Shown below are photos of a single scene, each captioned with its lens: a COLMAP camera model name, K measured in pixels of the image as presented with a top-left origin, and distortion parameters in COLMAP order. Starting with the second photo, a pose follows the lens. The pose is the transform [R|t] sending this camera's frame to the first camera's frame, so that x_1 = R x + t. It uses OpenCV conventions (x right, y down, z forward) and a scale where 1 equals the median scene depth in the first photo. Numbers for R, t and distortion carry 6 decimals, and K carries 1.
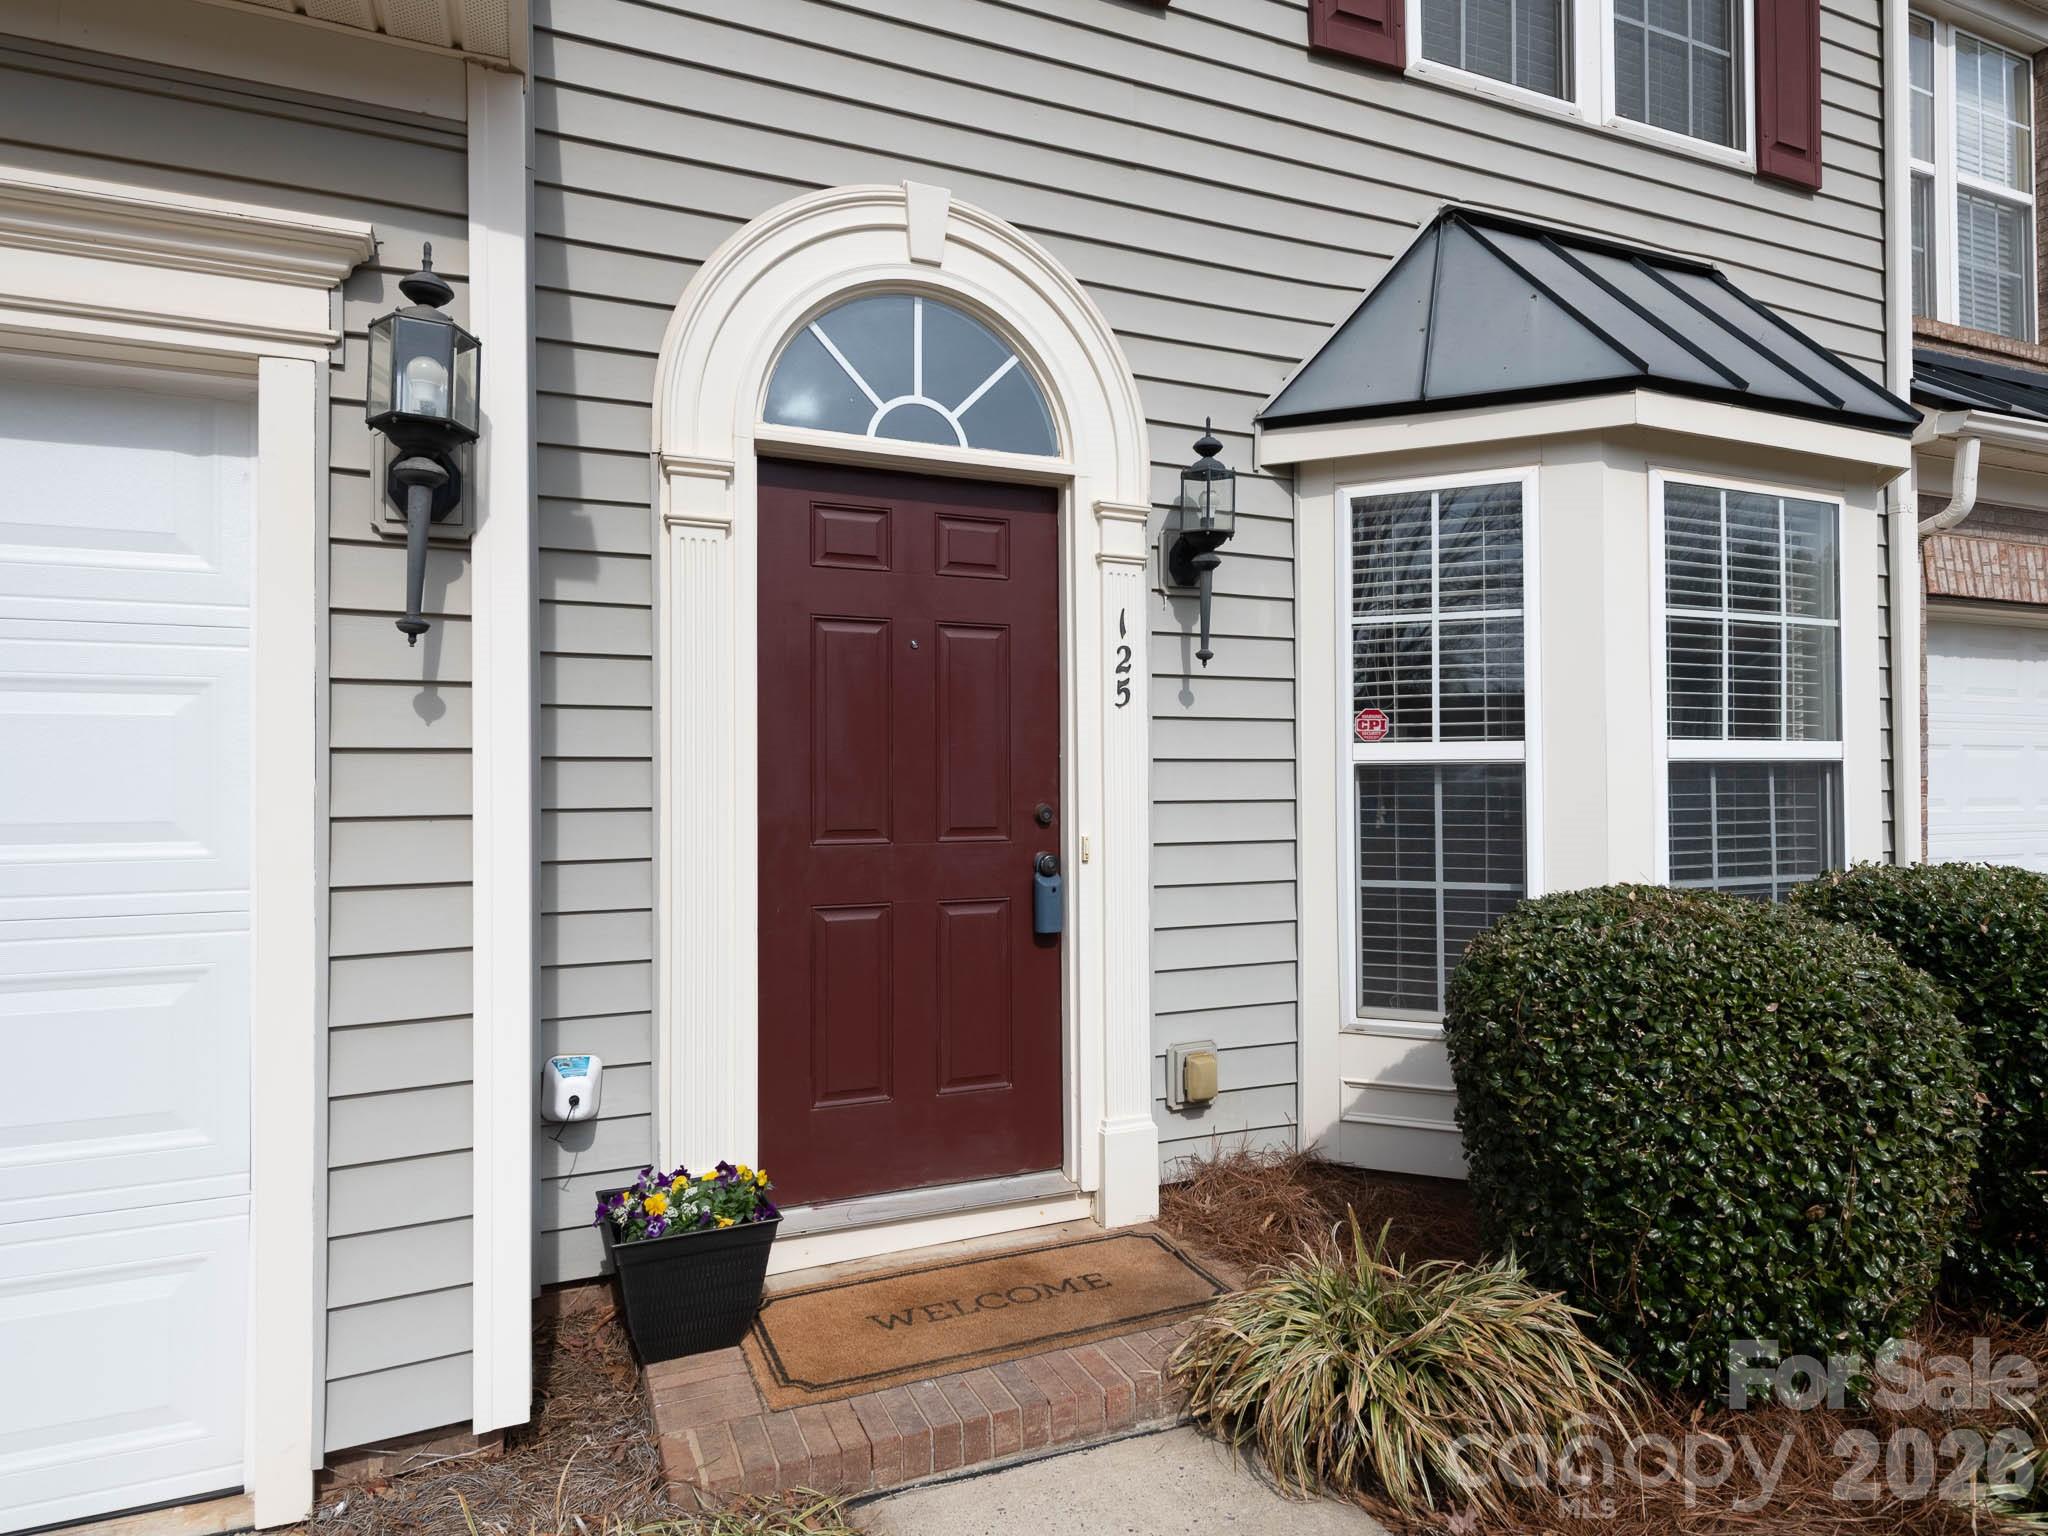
lens RADIAL K [[1204.9, 0, 1029.0], [0, 1204.9, 749.4], [0, 0, 1]] dist [0.002124, 0.000697]
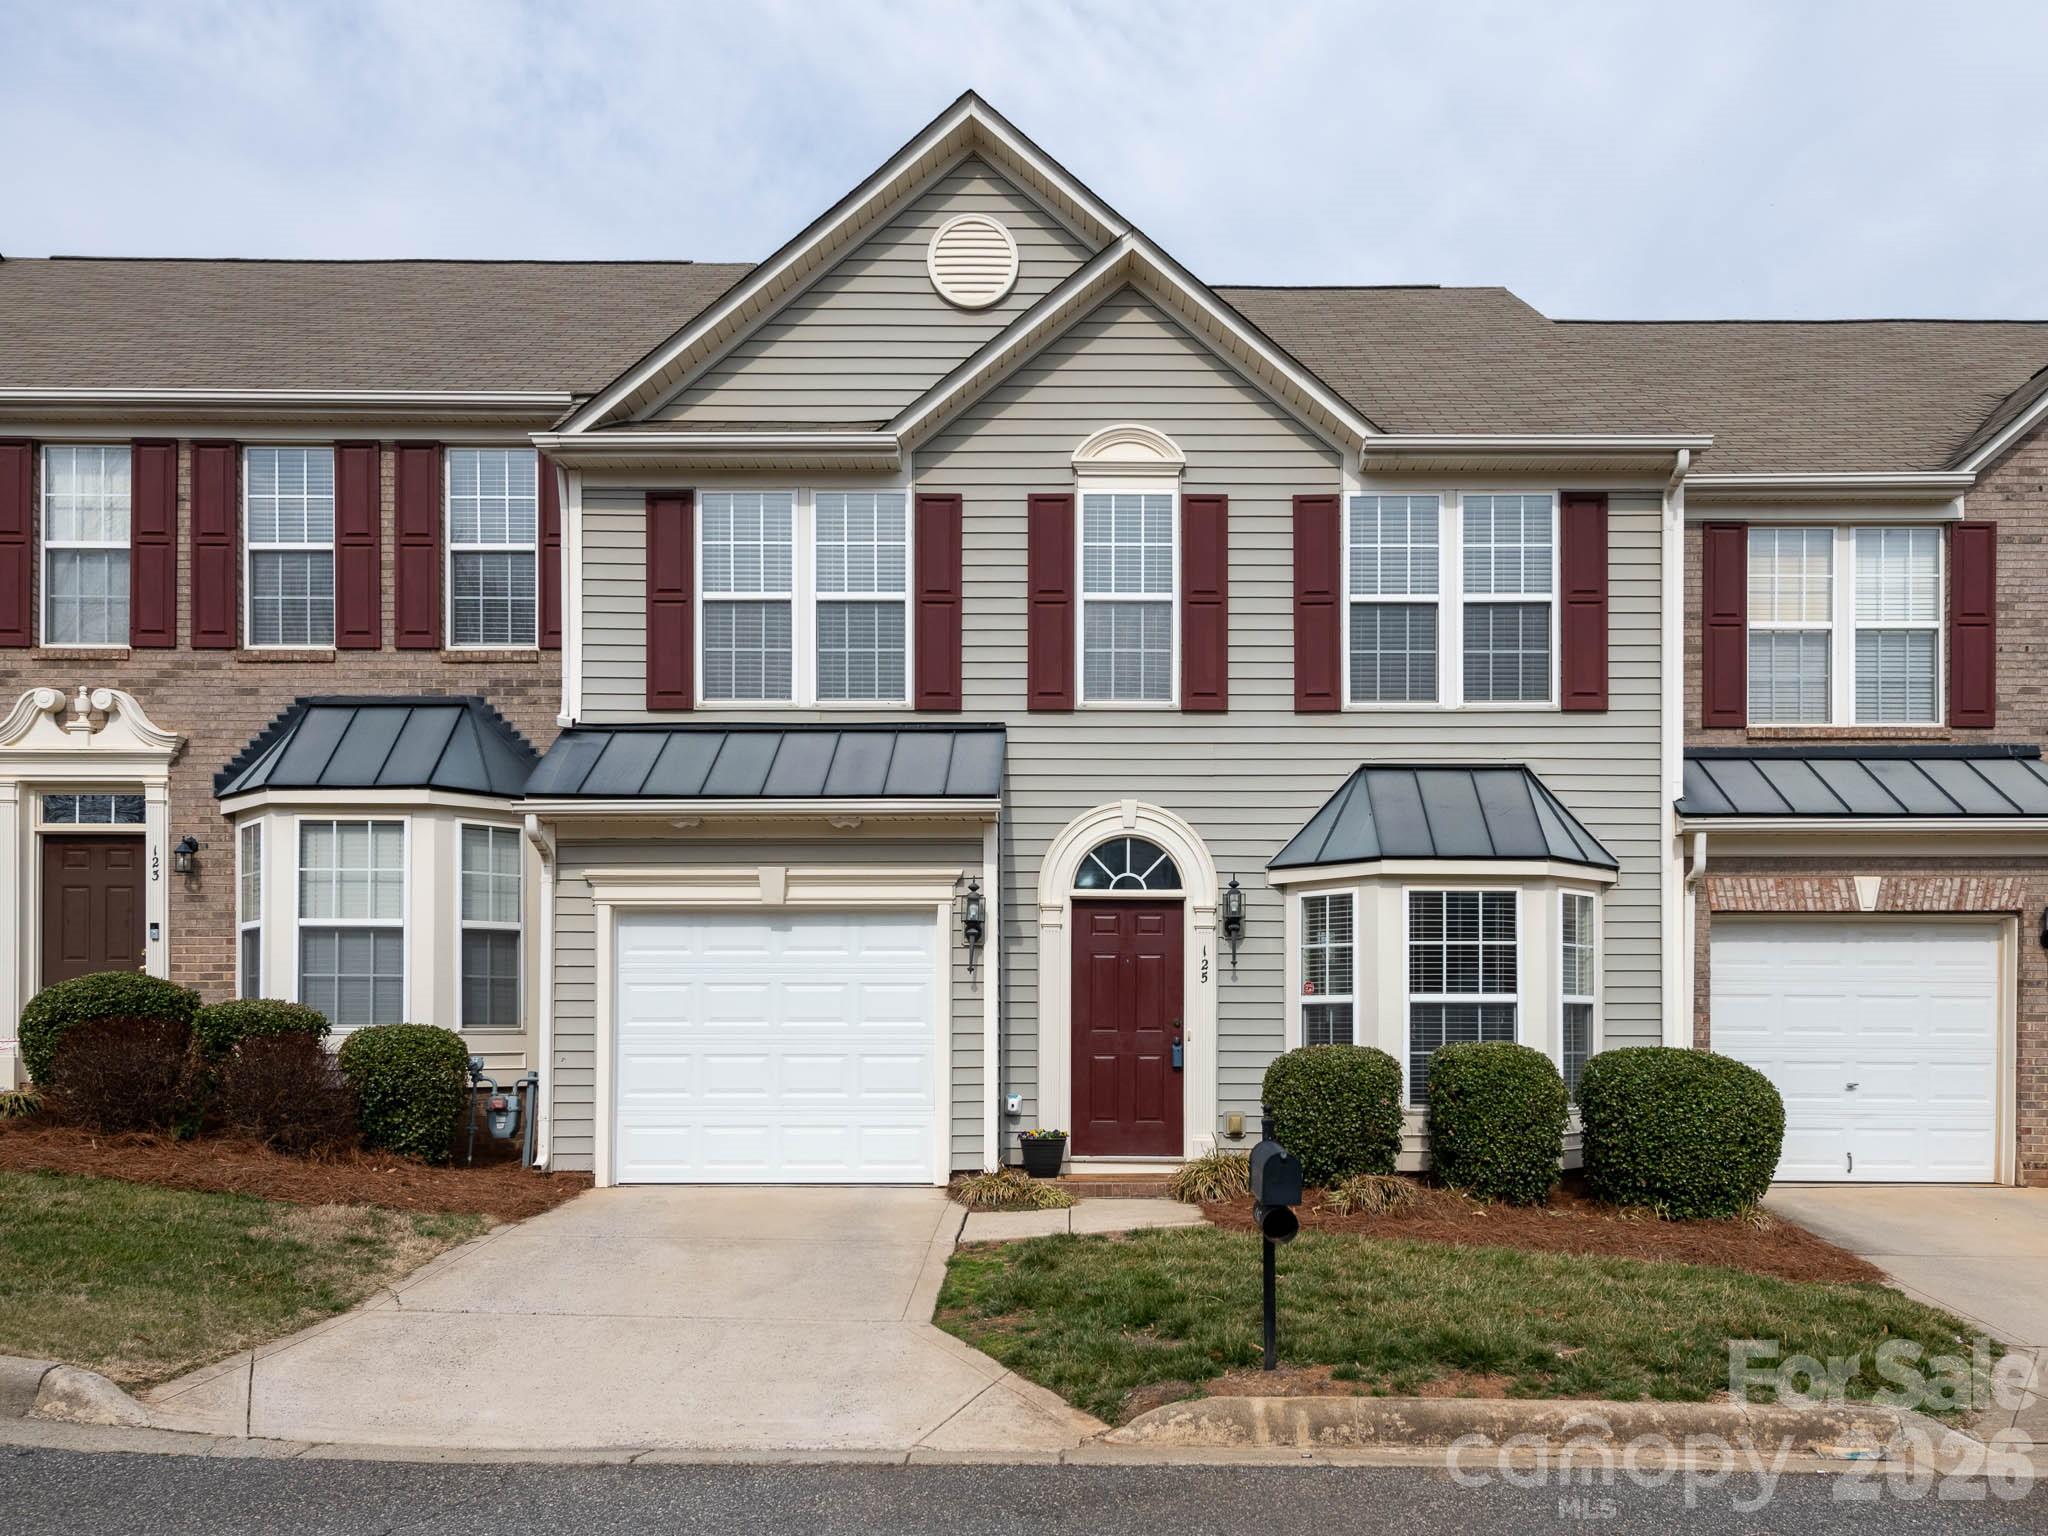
lens RADIAL K [[1414.0, 0, 1024.0], [0, 1414.0, 768.0], [0, 0, 1]] dist [0.022295, 0.000454]
pose [[0.909422, -0.071079, -0.409756, 1.084628], [0.004115, 0.986776, -0.162040, 0.002818], [0.415855, 0.145677, 0.897688, -2.166775]]
